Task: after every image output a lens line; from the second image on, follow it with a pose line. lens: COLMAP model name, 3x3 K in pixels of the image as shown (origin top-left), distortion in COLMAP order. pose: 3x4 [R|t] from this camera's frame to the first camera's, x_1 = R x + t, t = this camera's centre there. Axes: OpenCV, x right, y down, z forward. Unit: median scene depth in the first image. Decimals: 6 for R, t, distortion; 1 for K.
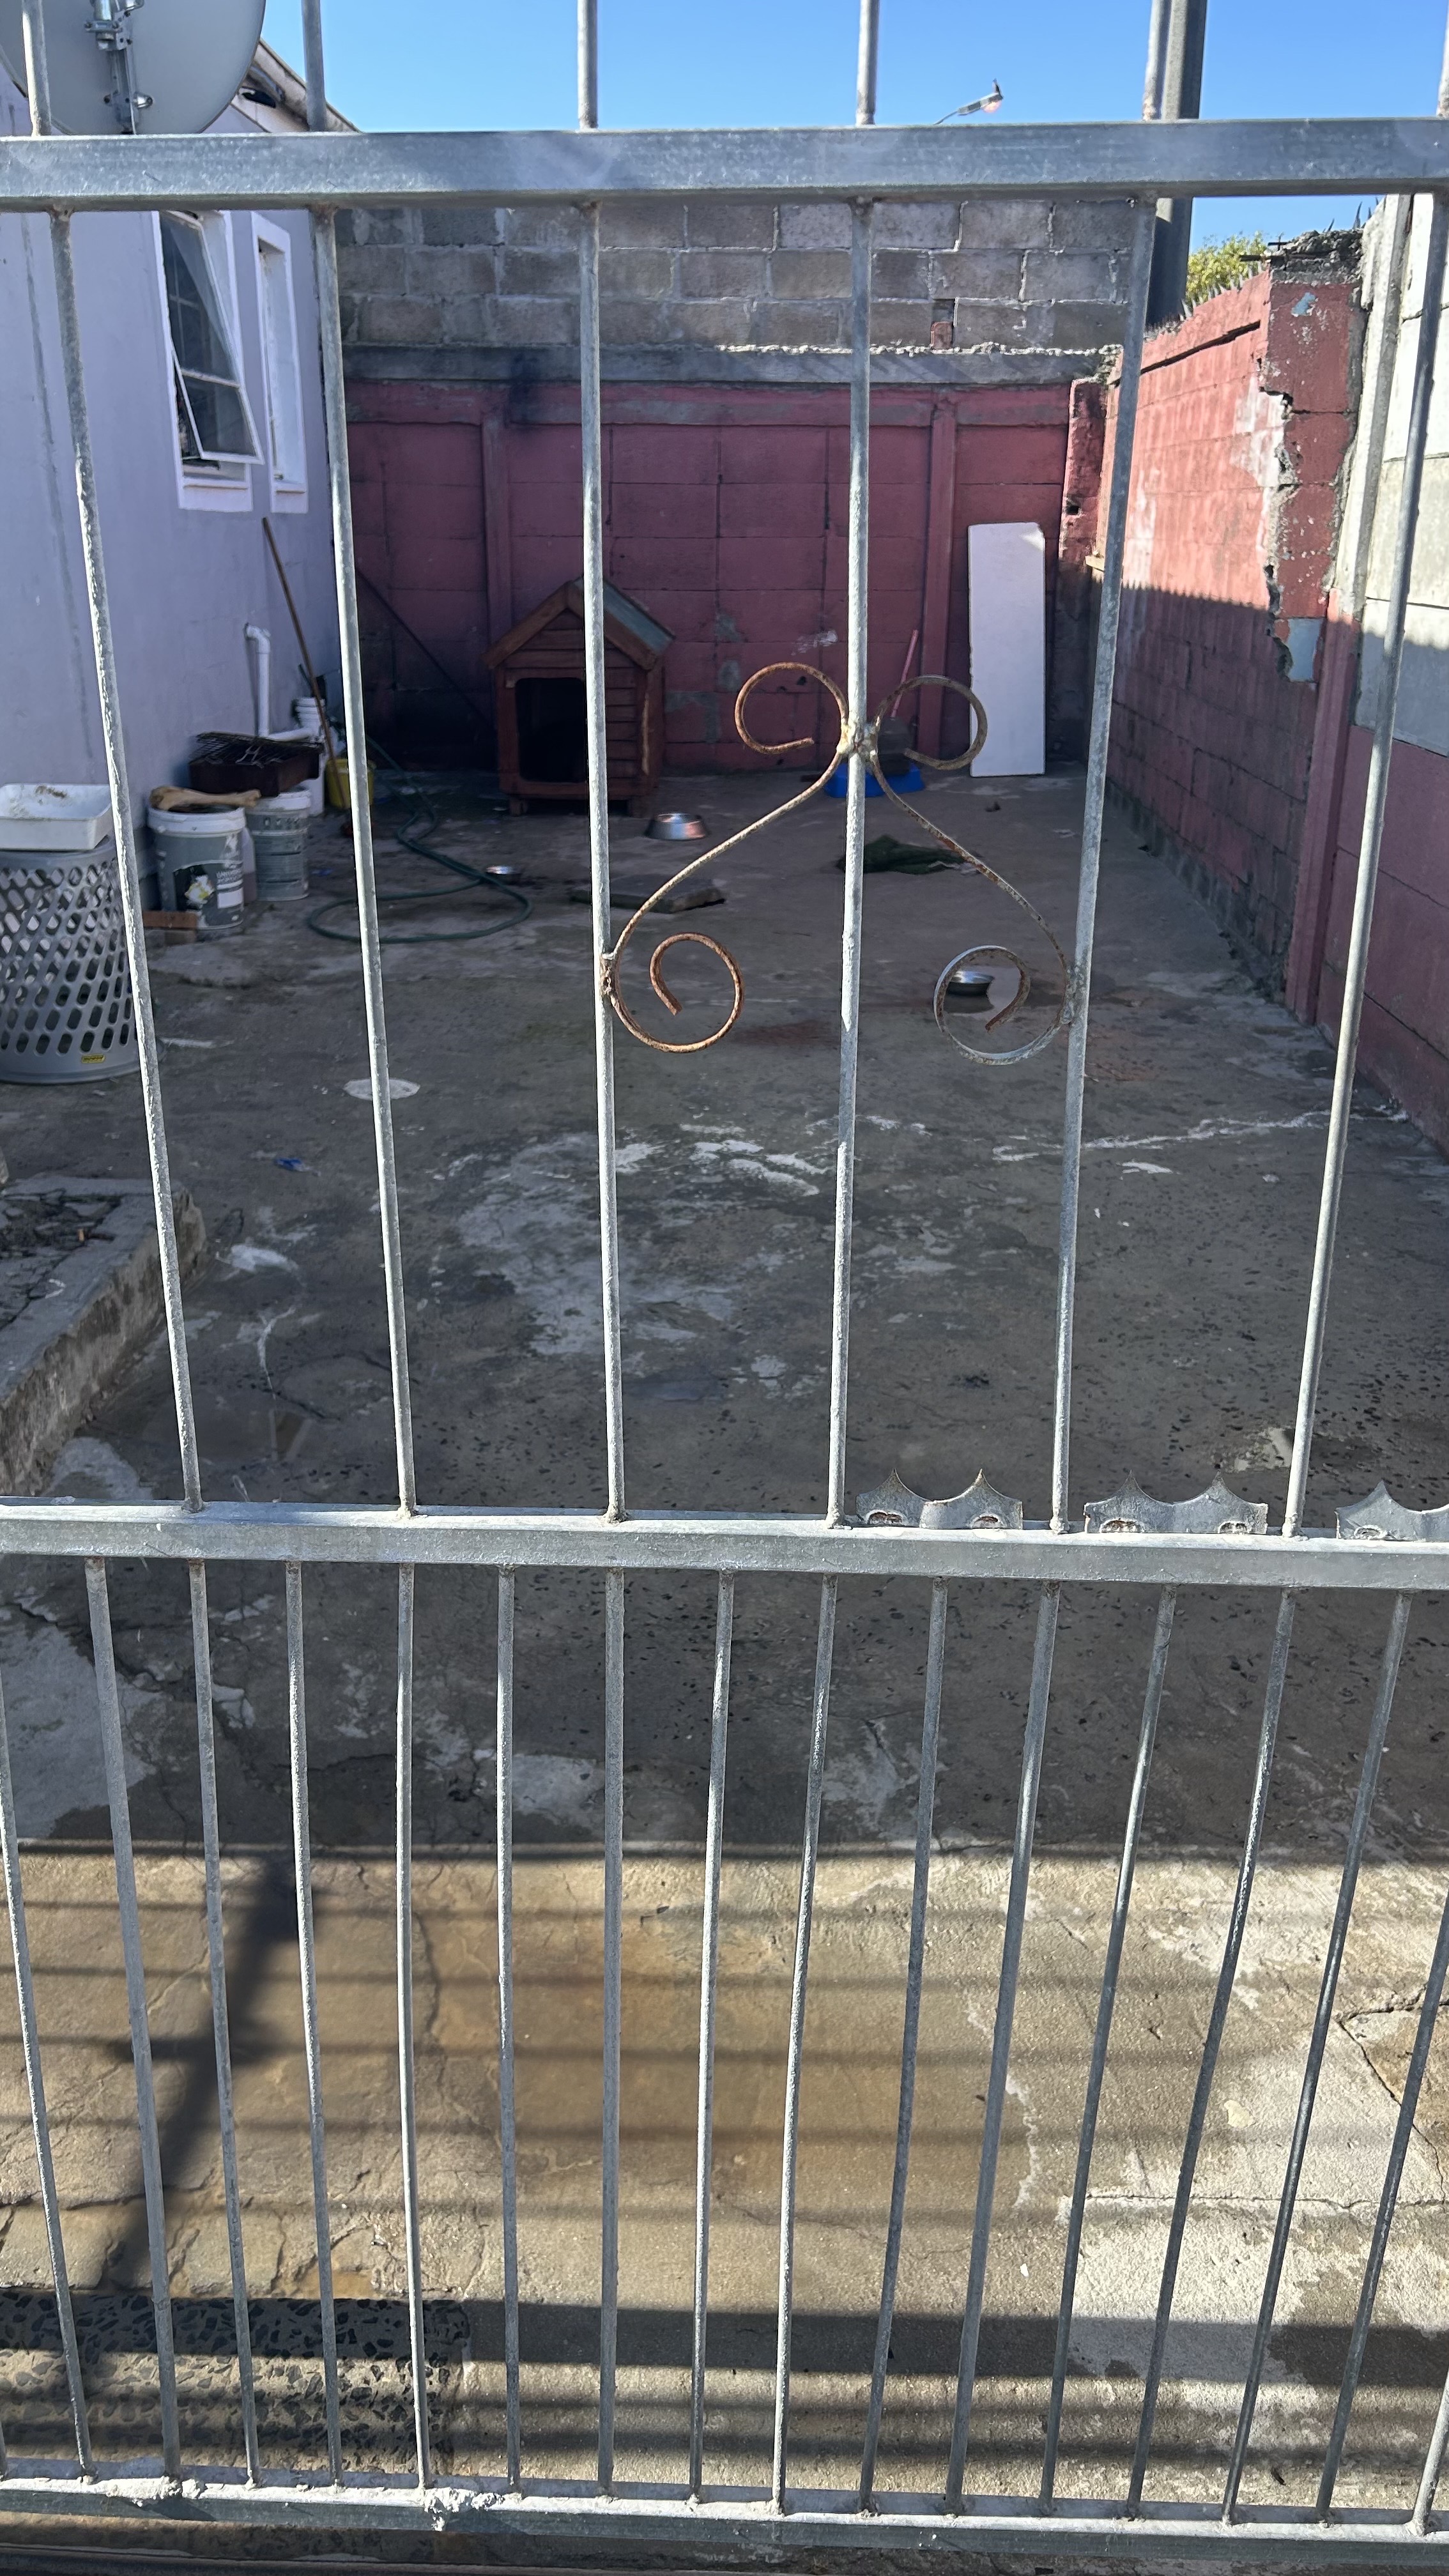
lens RADIAL K [[1955.8, 0, 686.2], [0, 1955.8, 1291.9], [0, 0, 1]] dist [0.064121, -0.065325]
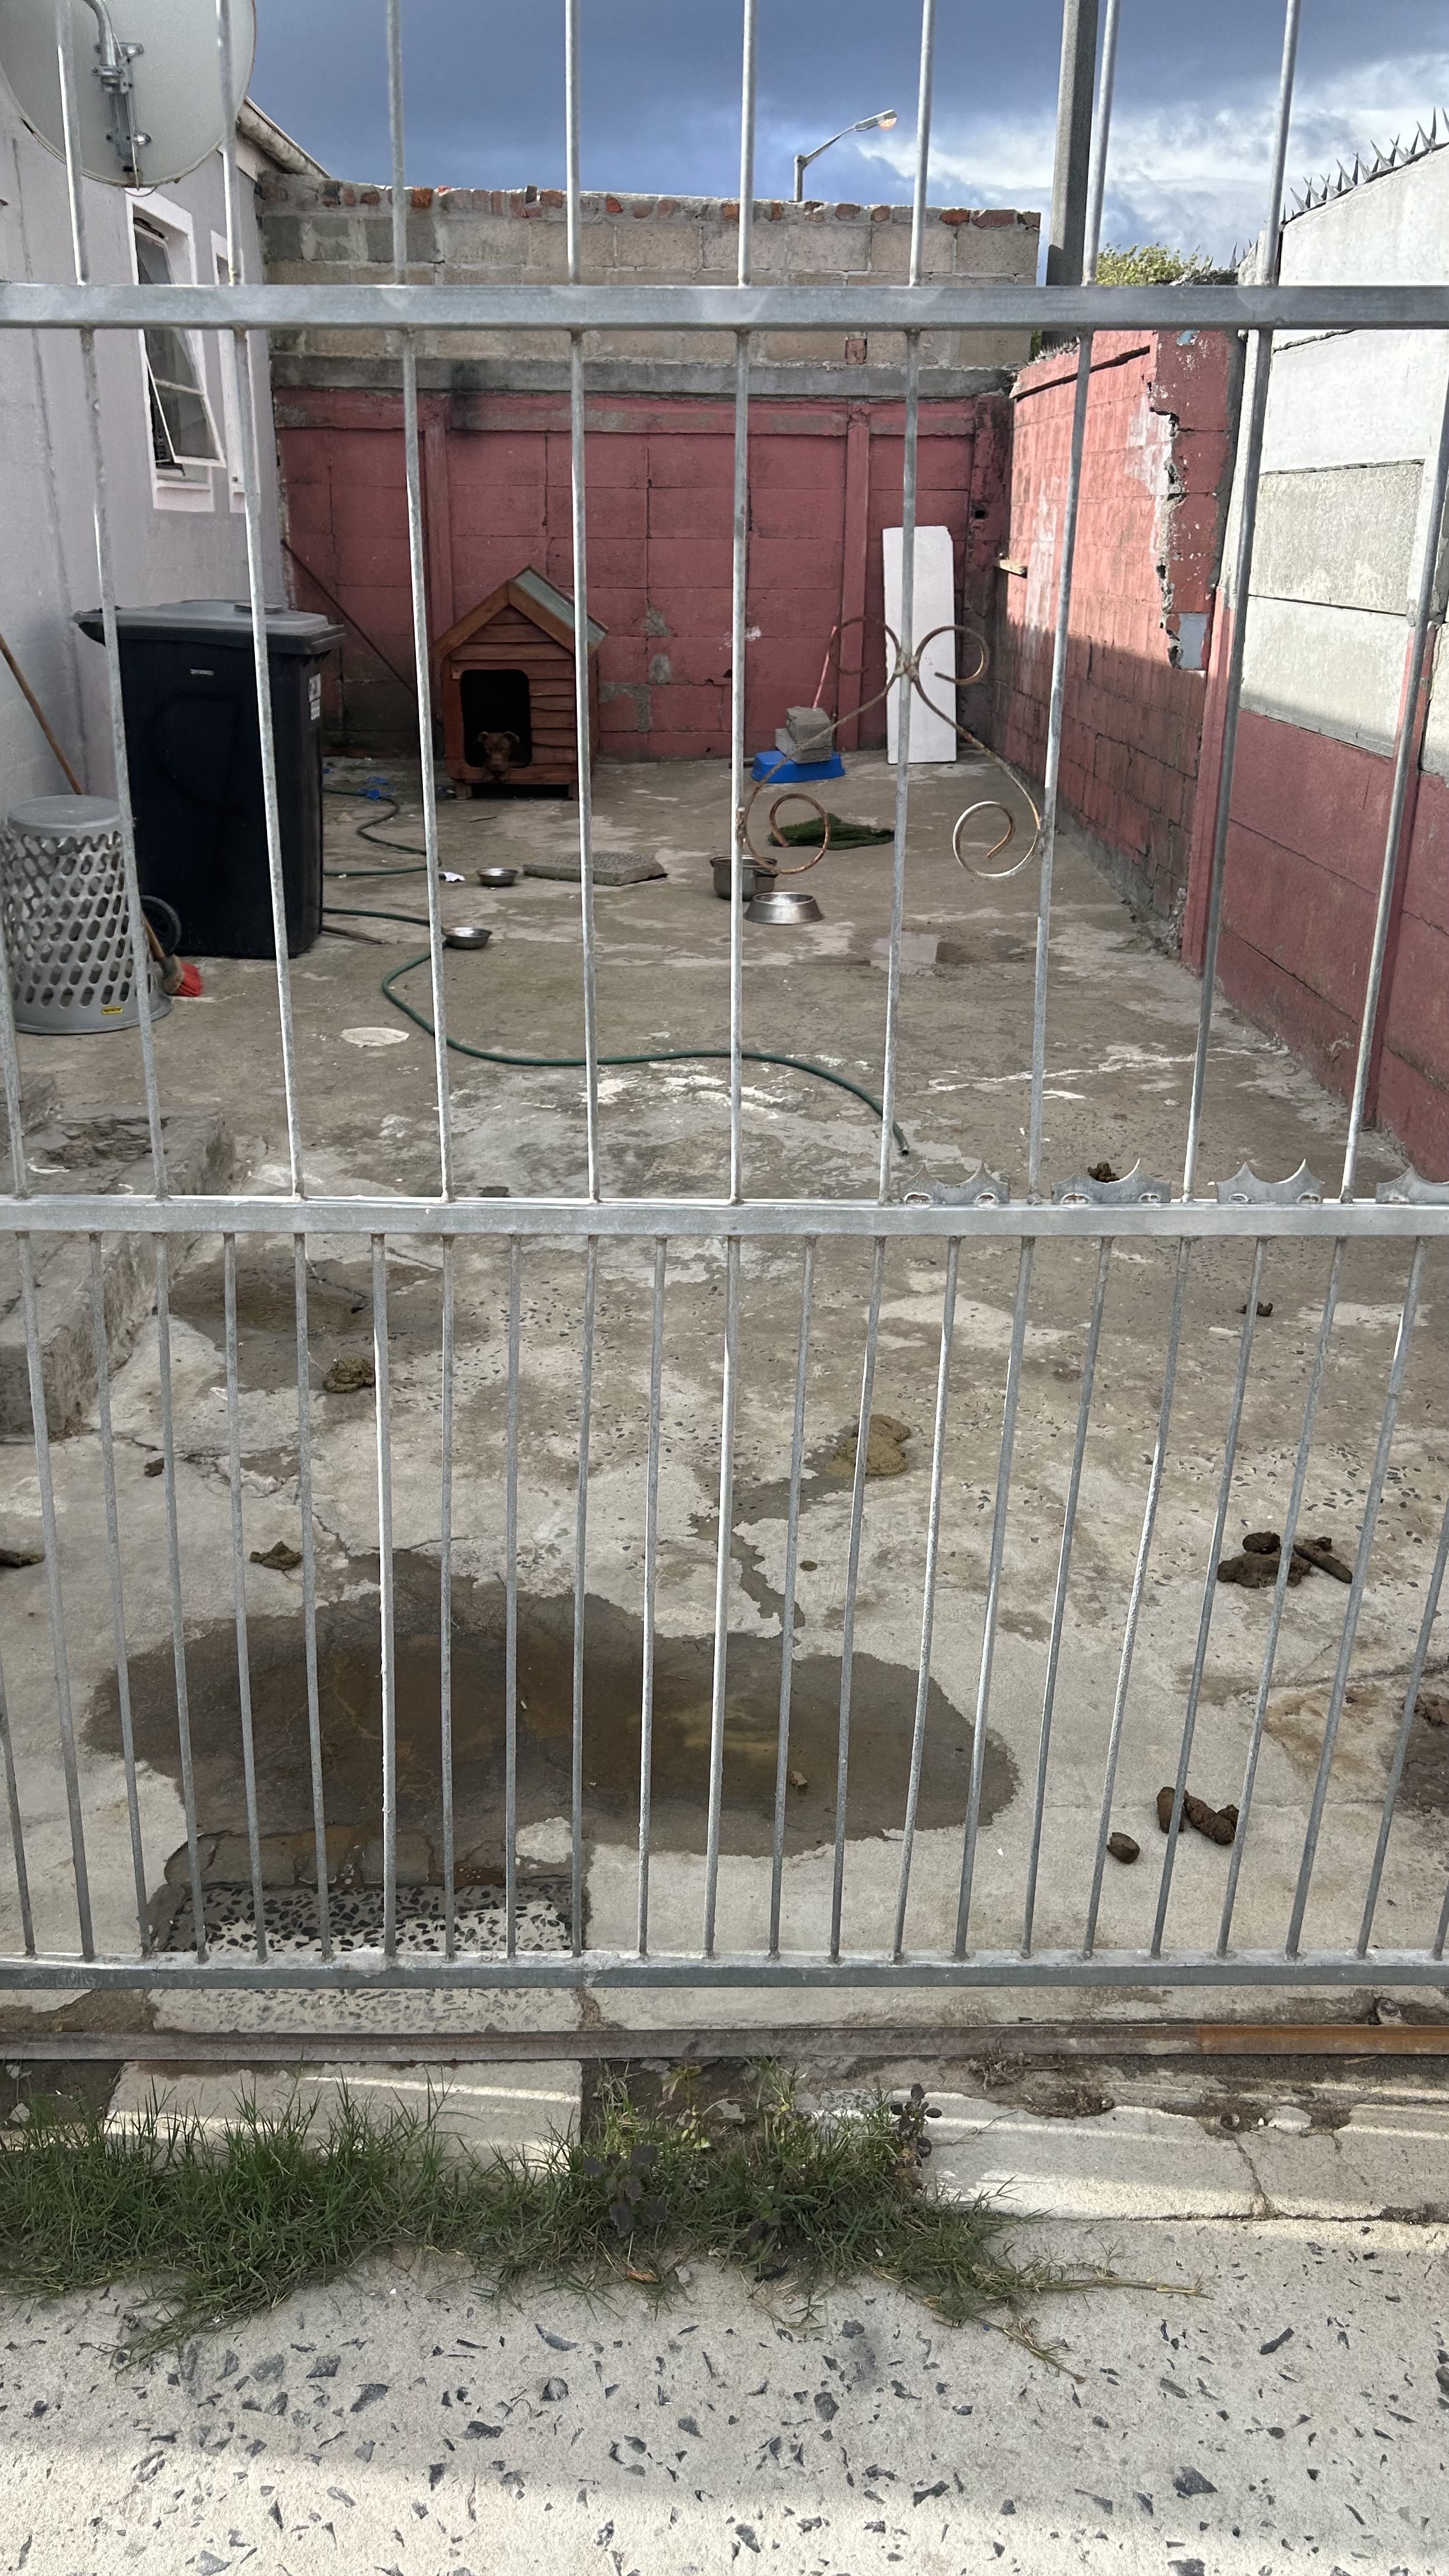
lens RADIAL K [[1962.7, 0, 690.2], [0, 1962.7, 1283.2], [0, 0, 1]] dist [0.071348, -0.077072]
pose [[0.998703, -0.014300, 0.048861, -0.031016], [0.014586, 0.999879, -0.005497, 0.039517], [-0.048776, 0.006203, 0.998790, -0.102597]]
